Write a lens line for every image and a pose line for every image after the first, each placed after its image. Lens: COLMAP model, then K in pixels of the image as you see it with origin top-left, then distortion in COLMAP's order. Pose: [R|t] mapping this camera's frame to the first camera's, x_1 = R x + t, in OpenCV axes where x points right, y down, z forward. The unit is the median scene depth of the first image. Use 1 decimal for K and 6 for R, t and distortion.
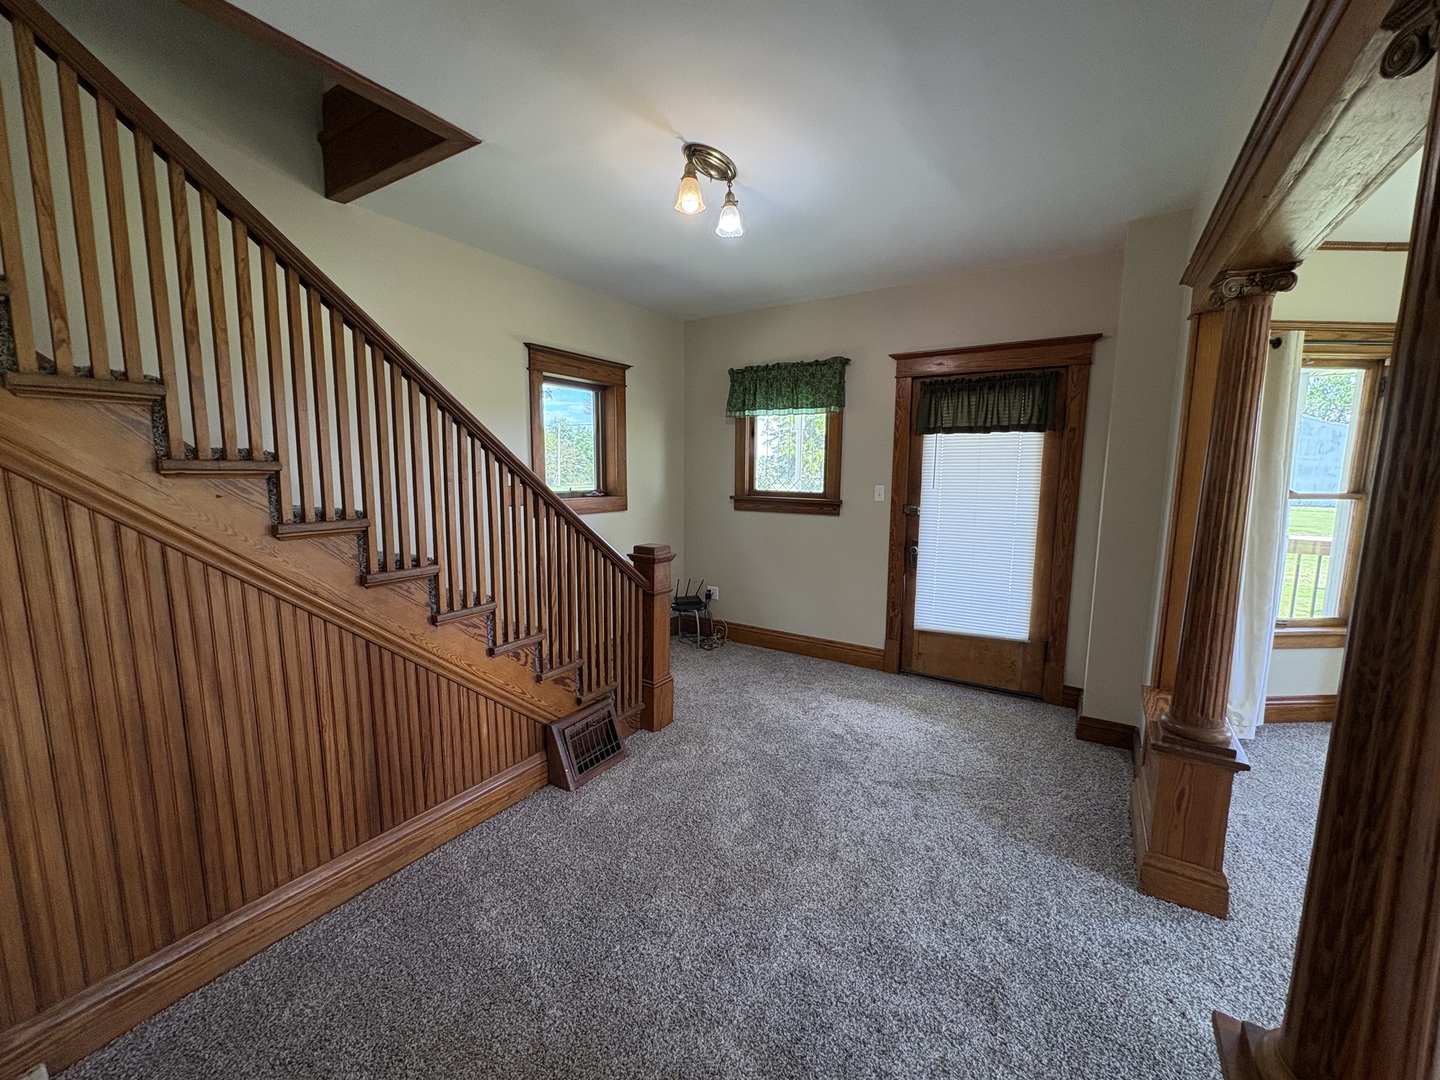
lens RADIAL K [[572.3, 0, 718.6], [0, 572.3, 540.1], [0, 0, 1]] dist [0.000525, 0.000019]
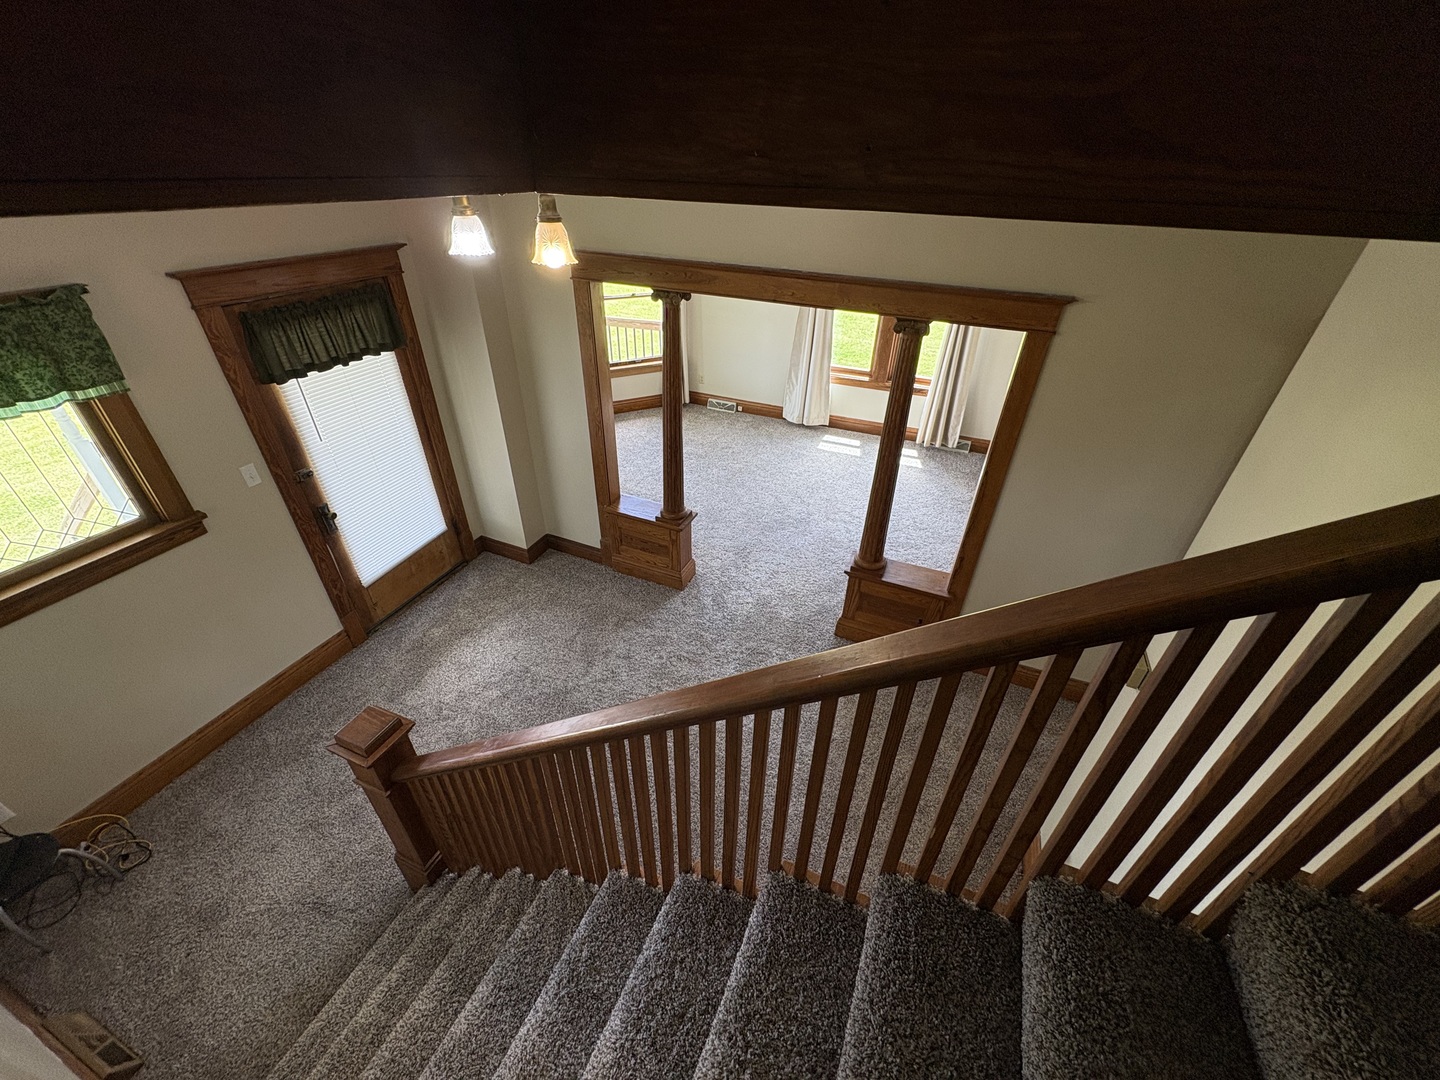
lens RADIAL K [[572.3, 0, 718.6], [0, 572.3, 540.1], [0, 0, 1]] dist [0.000525, 0.000019]
pose [[-0.164157, -0.558436, 0.813143, -0.490937], [0.109773, 0.808864, 0.577659, -0.403726], [-0.980307, 0.184088, -0.071480, 0.539233]]
